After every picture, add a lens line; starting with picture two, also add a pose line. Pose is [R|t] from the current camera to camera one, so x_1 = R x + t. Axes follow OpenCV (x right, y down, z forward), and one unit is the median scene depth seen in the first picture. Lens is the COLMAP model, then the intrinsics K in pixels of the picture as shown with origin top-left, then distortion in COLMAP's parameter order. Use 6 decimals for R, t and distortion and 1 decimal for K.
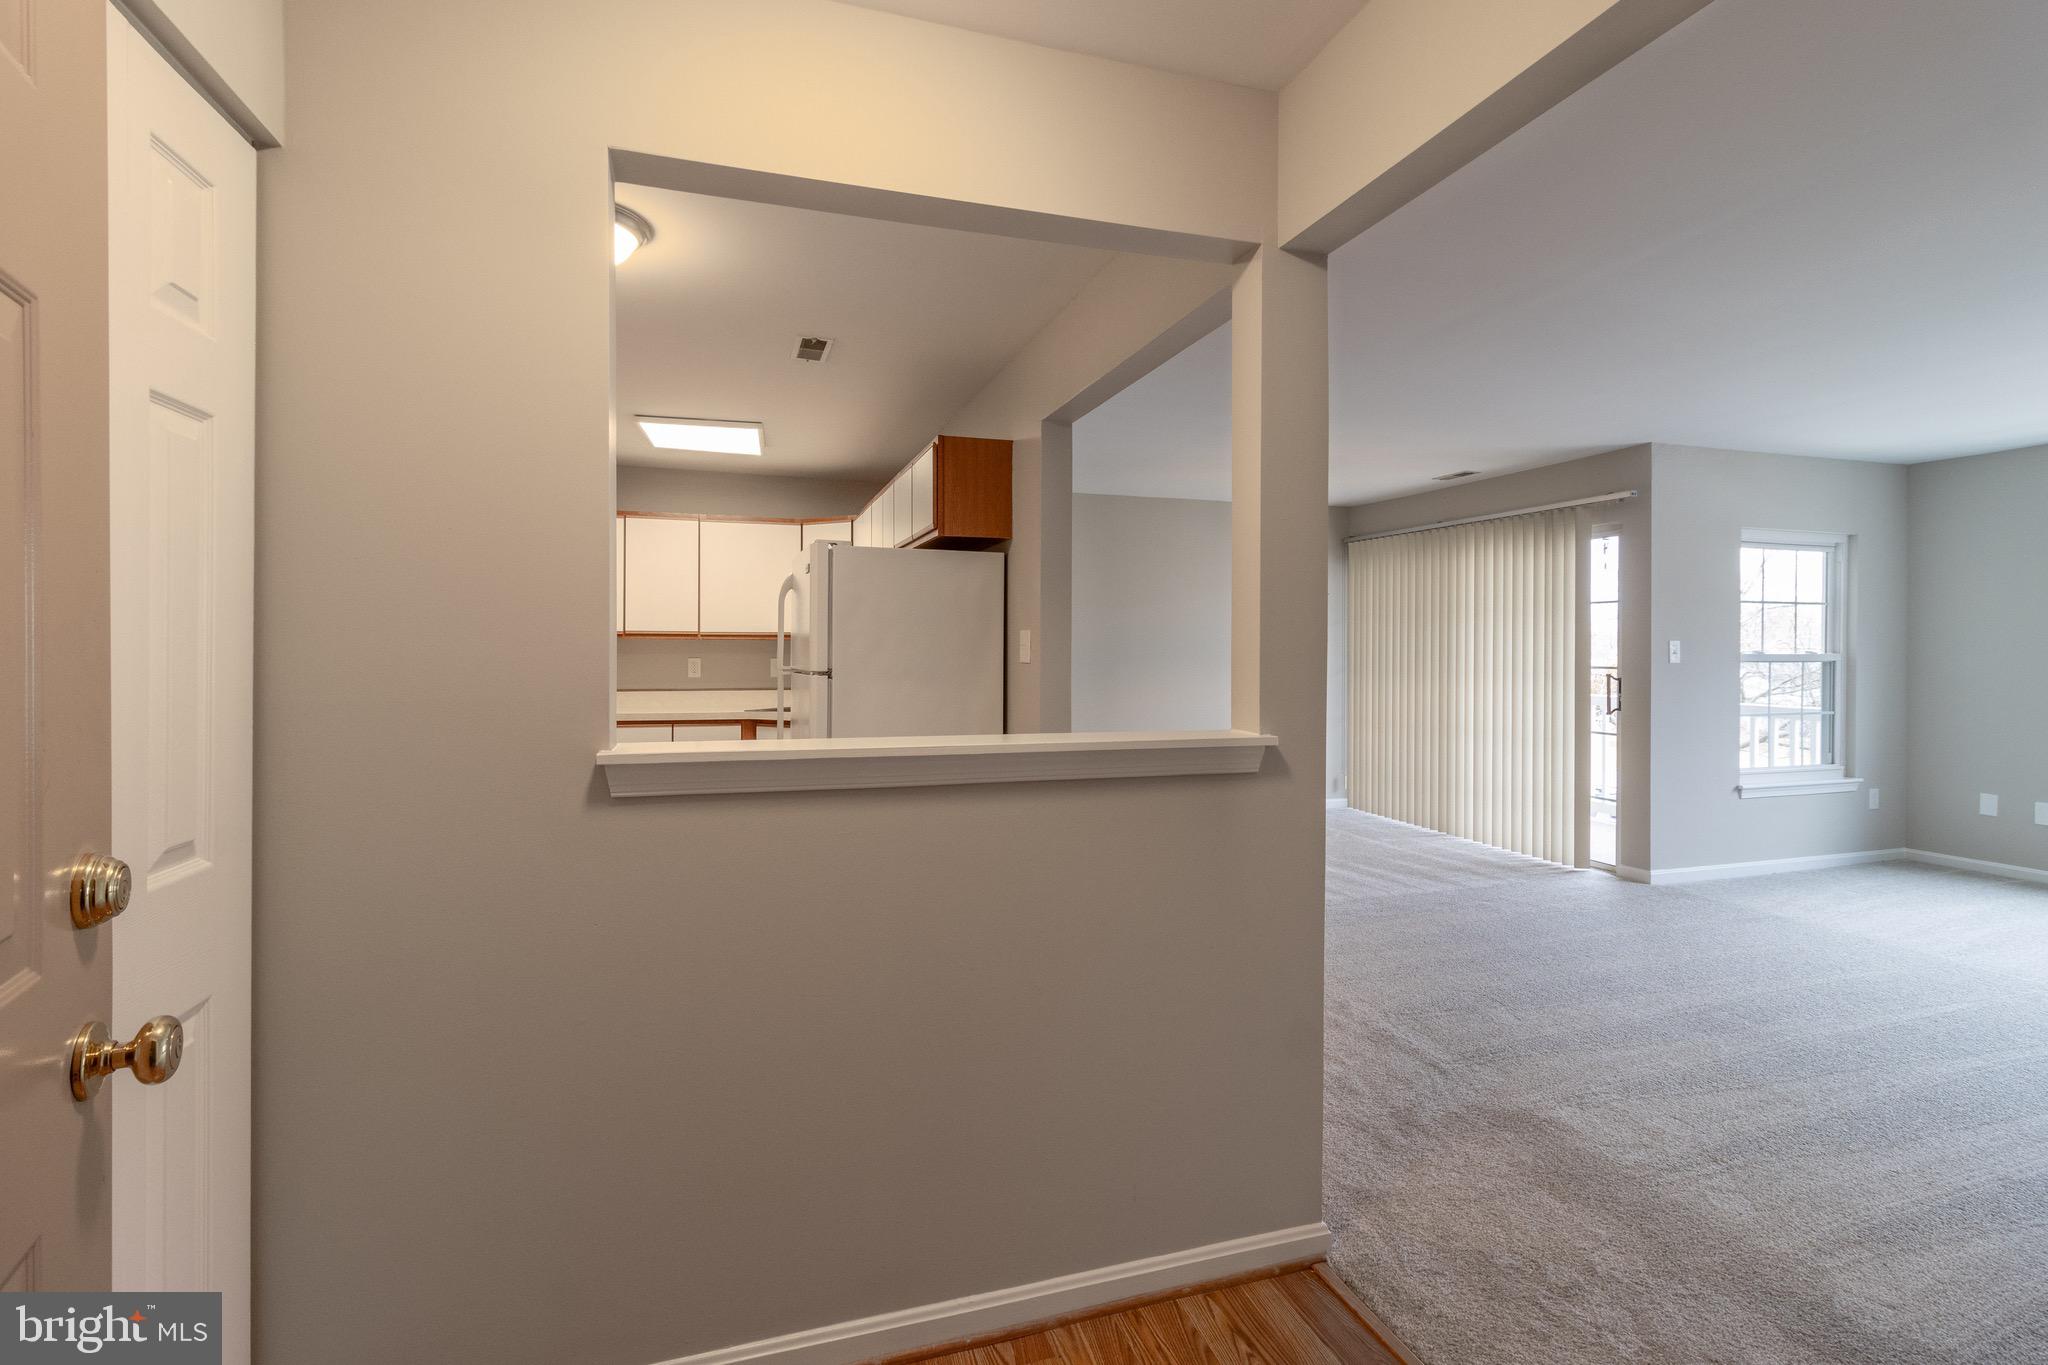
lens RADIAL K [[940.8, 0, 1028.7], [0, 940.8, 650.9], [0, 0, 1]] dist [0.001486, 0.000254]
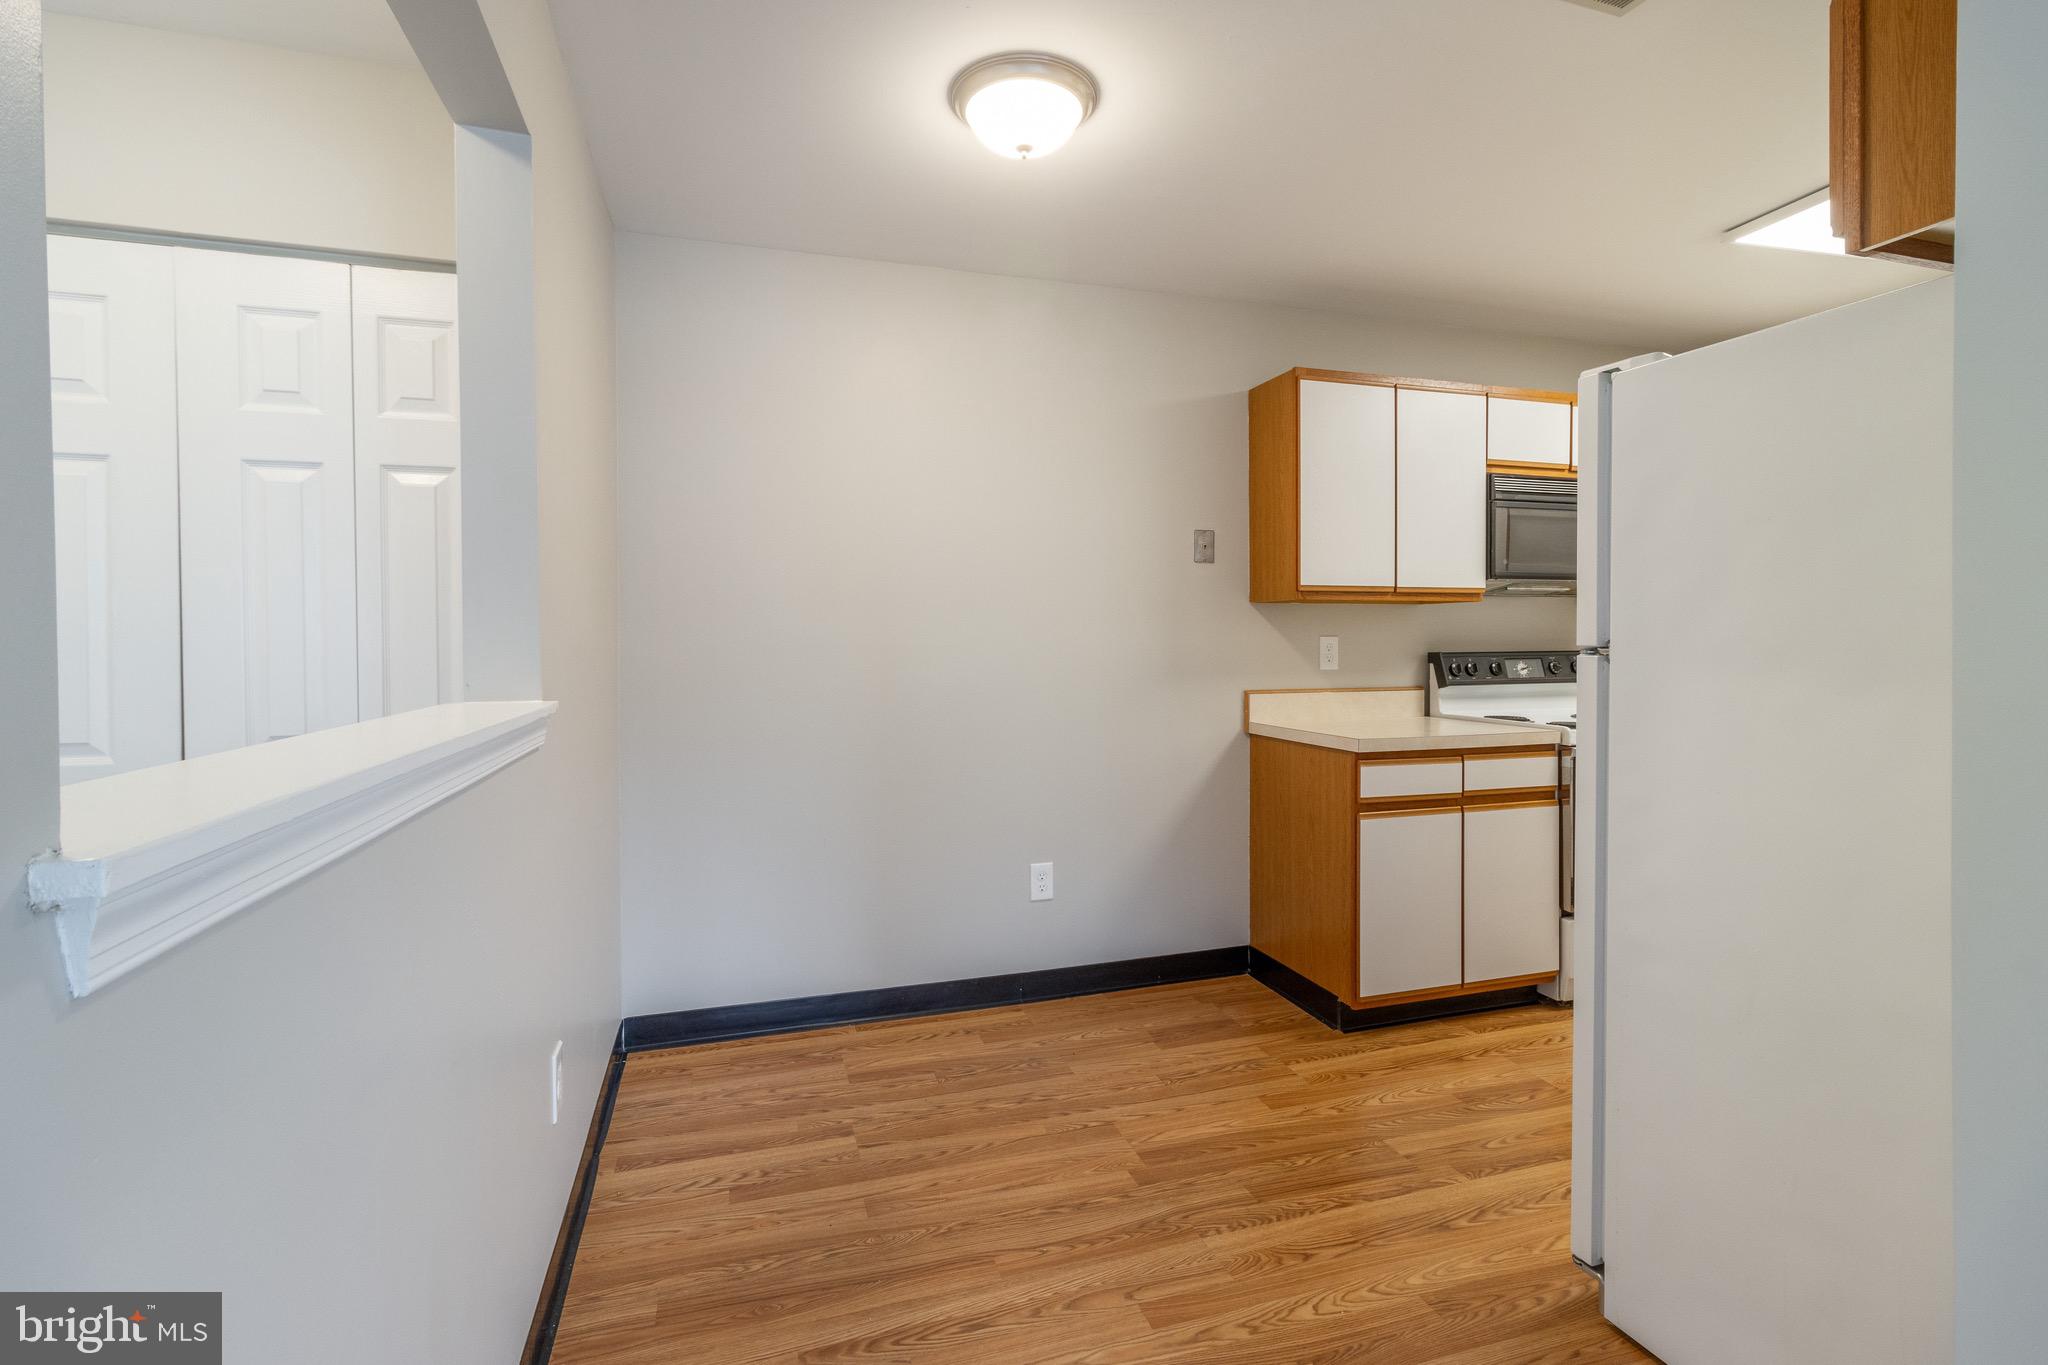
lens RADIAL K [[940.8, 0, 1028.7], [0, 940.8, 650.9], [0, 0, 1]] dist [0.001486, 0.000254]
pose [[-0.010710, 0.005024, -0.999930, 0.169668], [0.004809, 0.999976, 0.004973, 0.013685], [0.999931, -0.004756, -0.010734, 0.471504]]
